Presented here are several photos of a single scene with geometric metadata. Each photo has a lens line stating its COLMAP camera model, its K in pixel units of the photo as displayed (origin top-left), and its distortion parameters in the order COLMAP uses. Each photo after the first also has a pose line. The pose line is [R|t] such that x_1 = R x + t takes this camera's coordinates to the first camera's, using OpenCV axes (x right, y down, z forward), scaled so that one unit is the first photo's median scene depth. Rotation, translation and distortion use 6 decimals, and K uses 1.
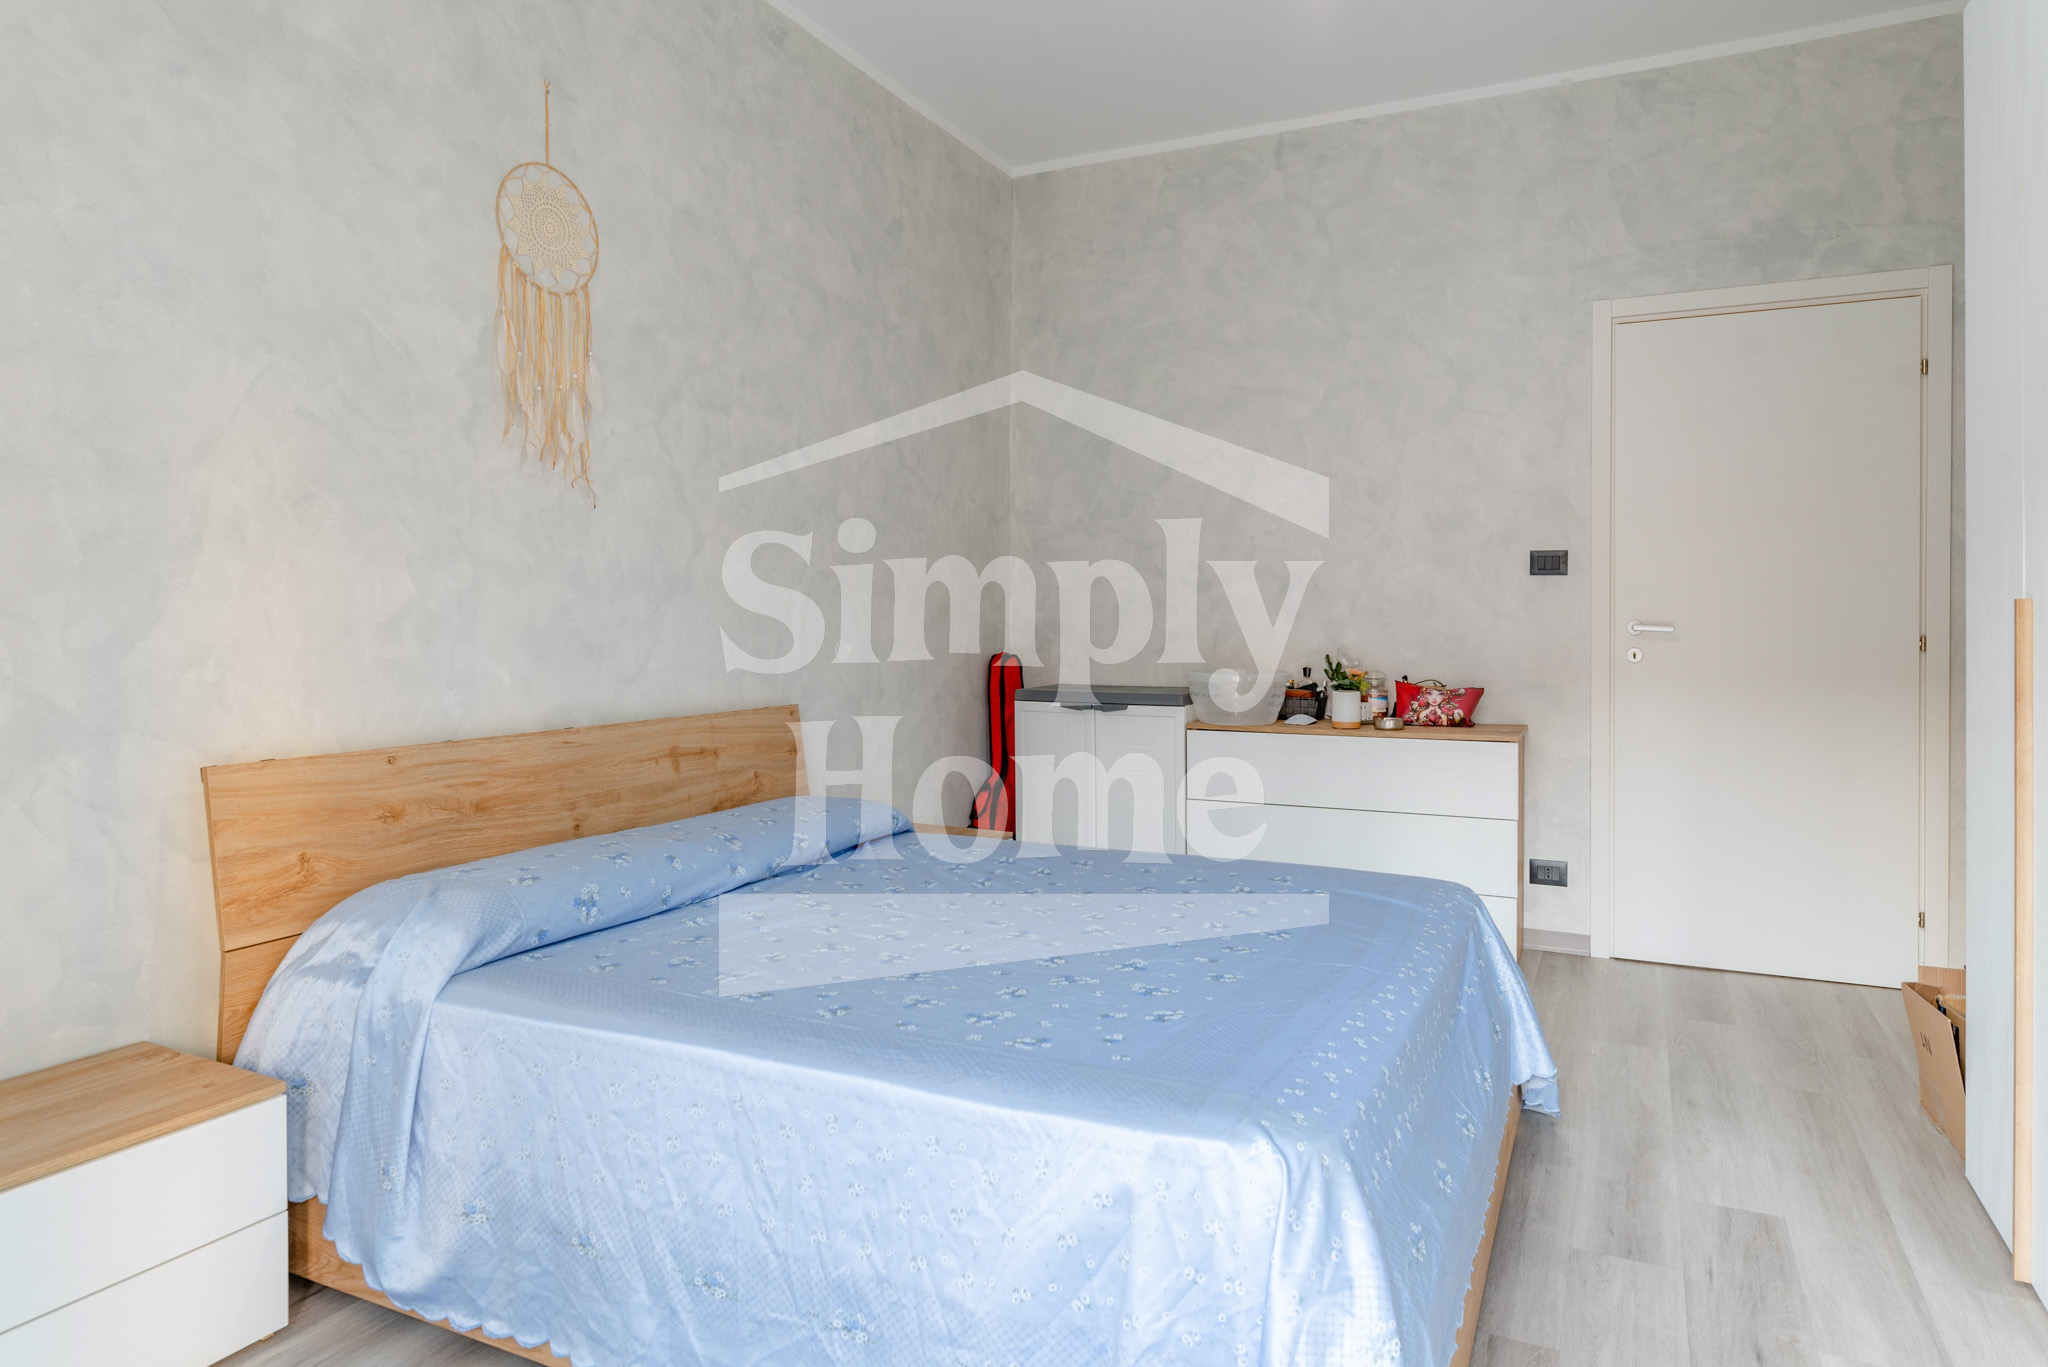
lens RADIAL K [[1196.0, 0, 1100.1], [0, 1196.0, 620.6], [0, 0, 1]] dist [-0.006931, 0.000791]
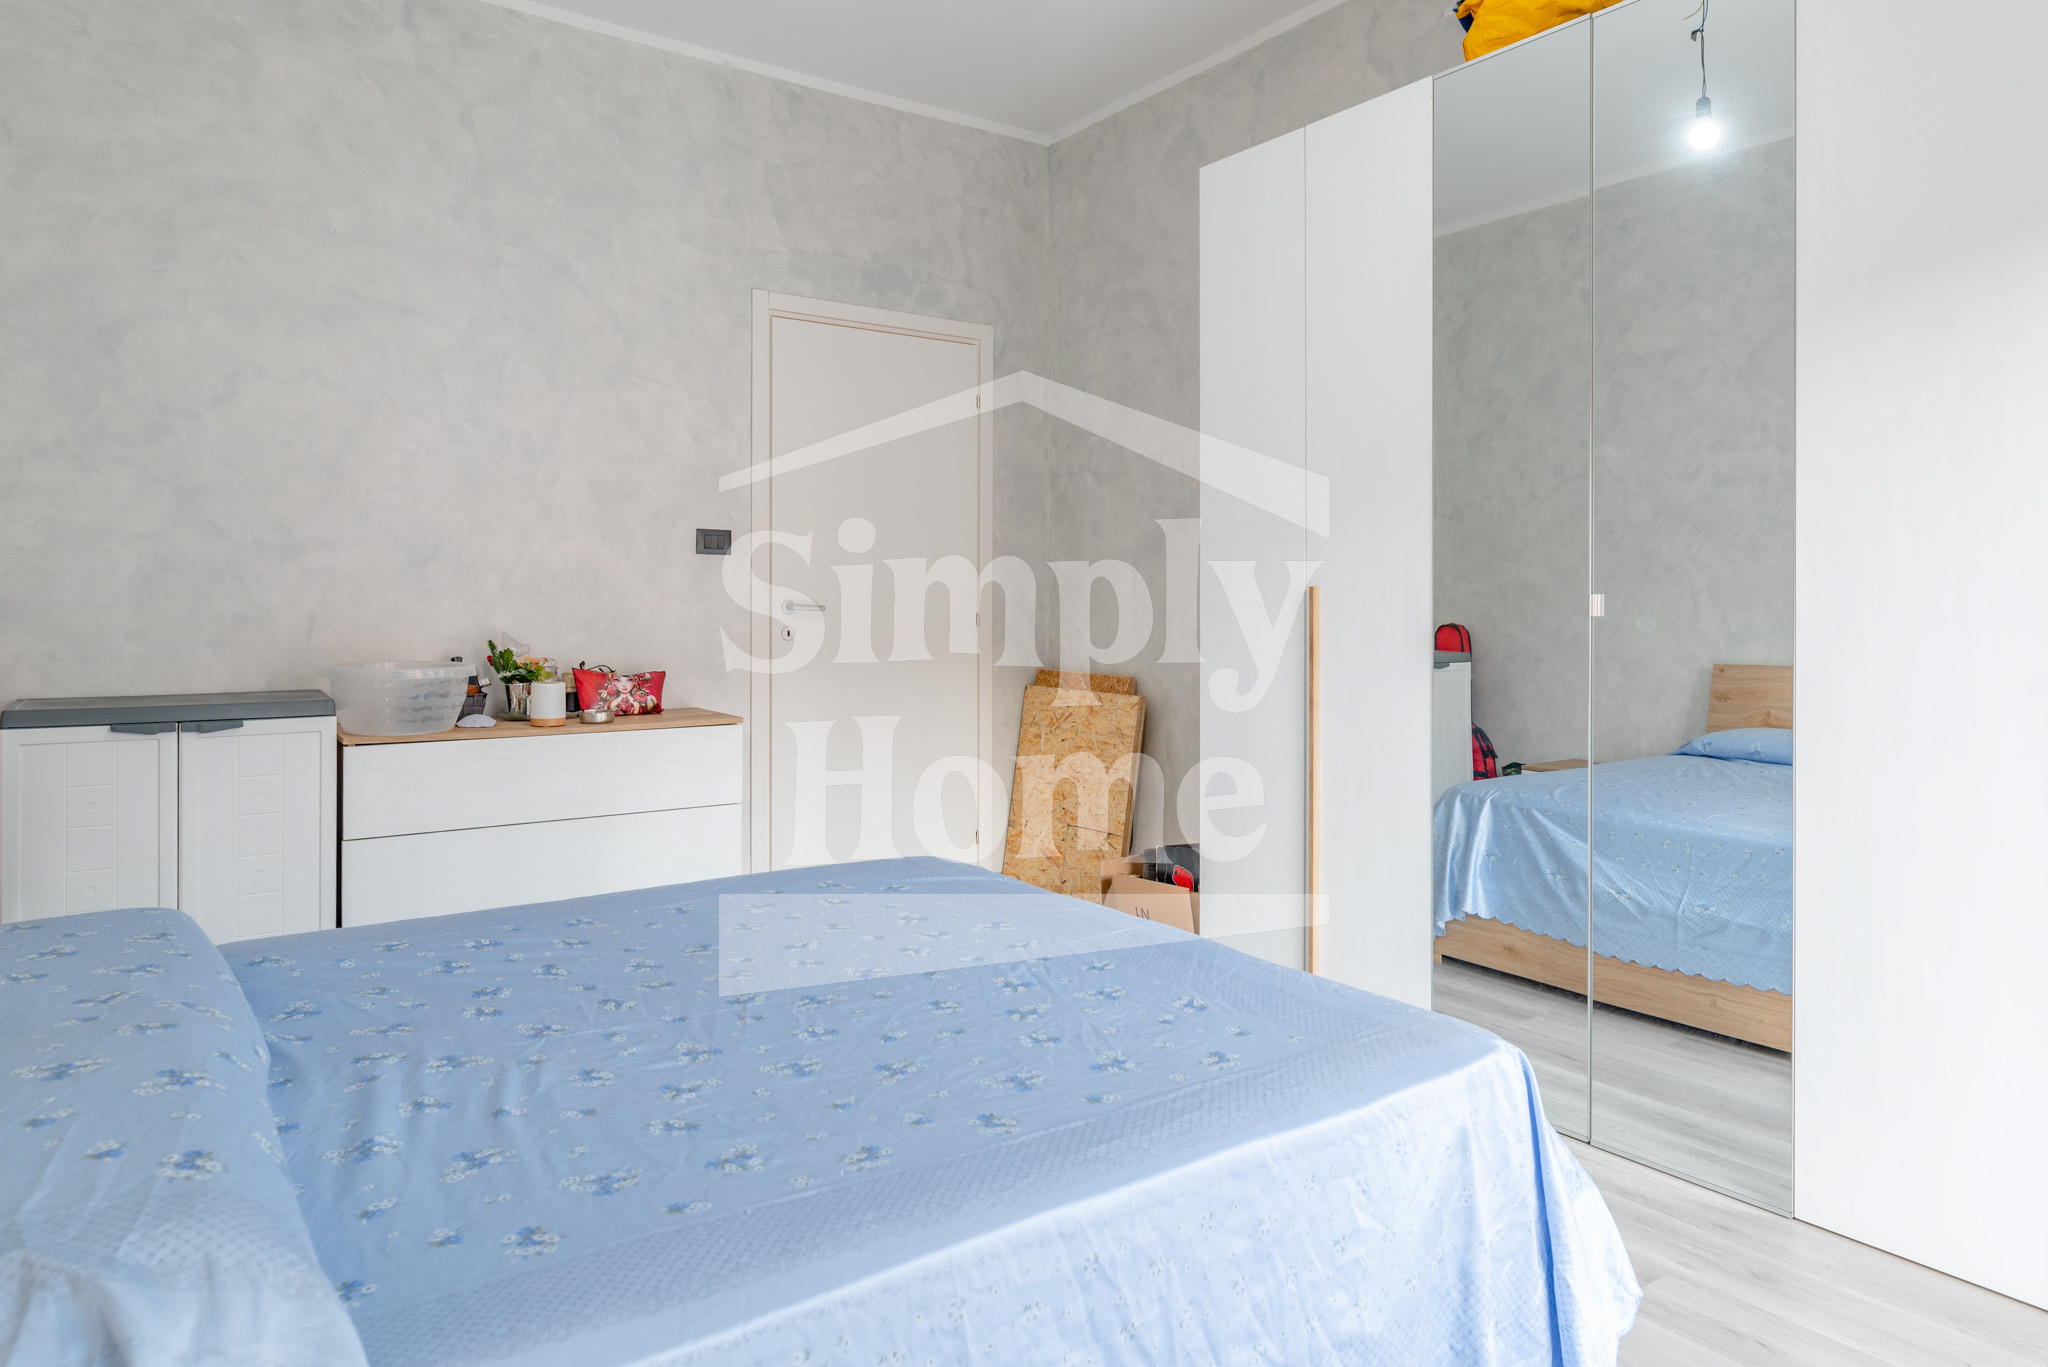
lens RADIAL K [[1228.1, 0, 1051.0], [0, 1228.1, 592.2], [0, 0, 1]] dist [0.001820, -0.001426]
pose [[0.514818, 0.008965, 0.857253, -0.359721], [-0.003430, 0.999959, -0.008398, 0.000848], [-0.857293, 0.001383, 0.514827, 0.239889]]
